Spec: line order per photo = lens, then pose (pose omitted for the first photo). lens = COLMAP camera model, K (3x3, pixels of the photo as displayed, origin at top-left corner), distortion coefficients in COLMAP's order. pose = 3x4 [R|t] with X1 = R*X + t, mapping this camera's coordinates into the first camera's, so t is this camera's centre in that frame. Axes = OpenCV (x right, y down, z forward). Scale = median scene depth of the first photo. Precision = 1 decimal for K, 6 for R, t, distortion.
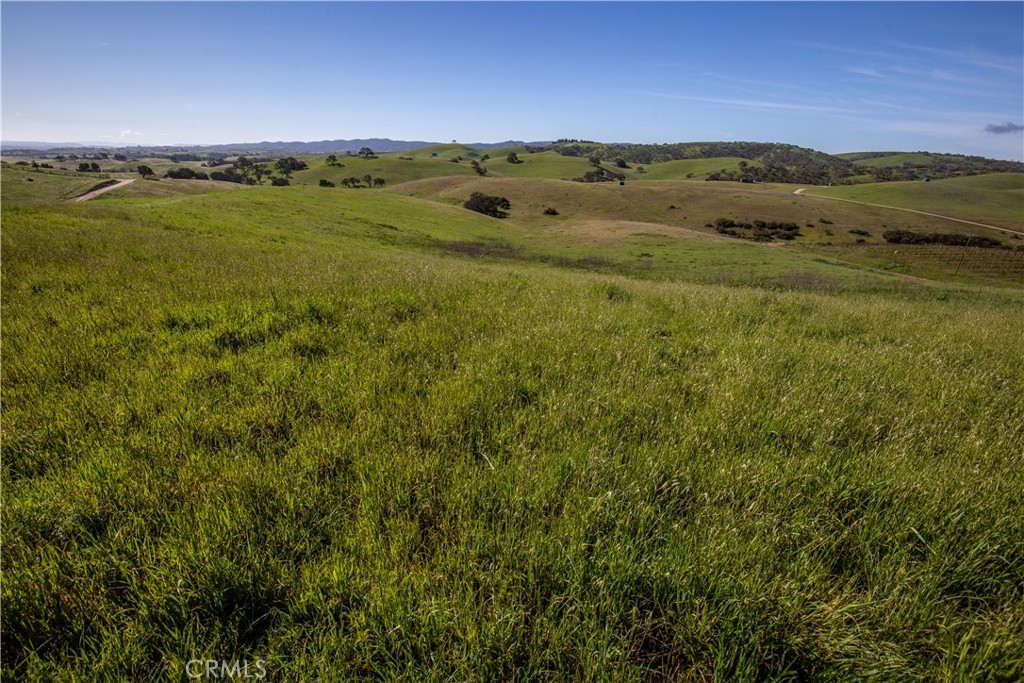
lens RADIAL K [[478.4, 0, 508.8], [0, 478.4, 343.9], [0, 0, 1]] dist [-0.042357, 0.000189]
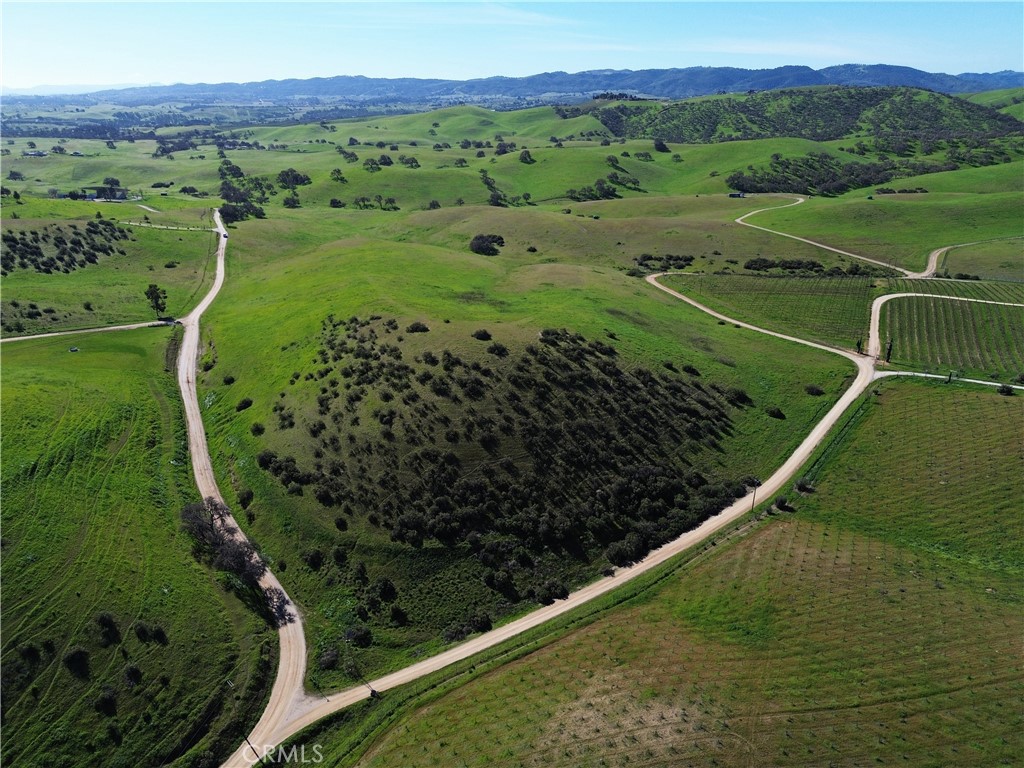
lens RADIAL K [[725.7, 0, 509.2], [0, 725.7, 380.5], [0, 0, 1]] dist [0.065284, -0.057034]
pose [[0.998129, -0.020150, -0.057735, 0.125824], [0.020152, 0.999797, -0.000533, 0.095323], [0.057734, -0.000631, 0.998332, -1.023507]]
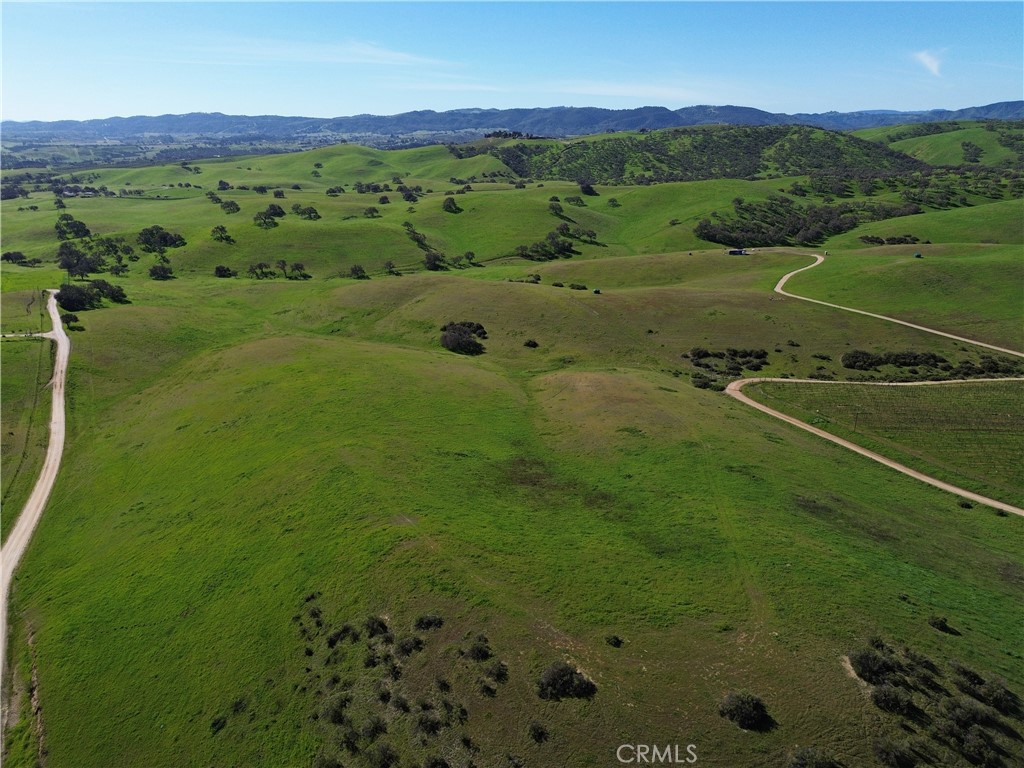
lens RADIAL K [[725.7, 0, 511.6], [0, 725.7, 389.0], [0, 0, 1]] dist [0.065284, -0.057034]
pose [[0.990899, -0.081788, 0.106913, -0.113078], [0.085145, 0.995997, -0.027212, -0.133536], [-0.104259, 0.036068, 0.993896, -0.460868]]
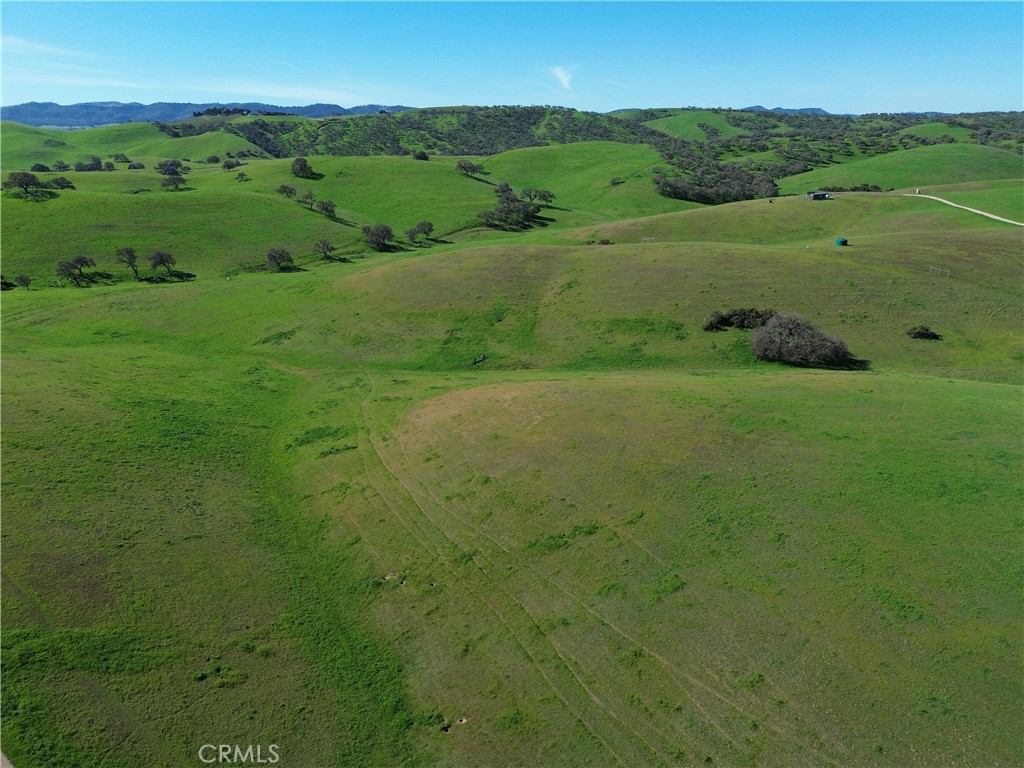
lens RADIAL K [[725.7, 0, 516.8], [0, 725.7, 382.6], [0, 0, 1]] dist [0.065284, -0.057034]
pose [[0.841913, -0.211051, 0.496629, -0.642516], [0.227777, 0.973325, 0.027492, -0.320597], [-0.489184, 0.089974, 0.867527, 0.483433]]
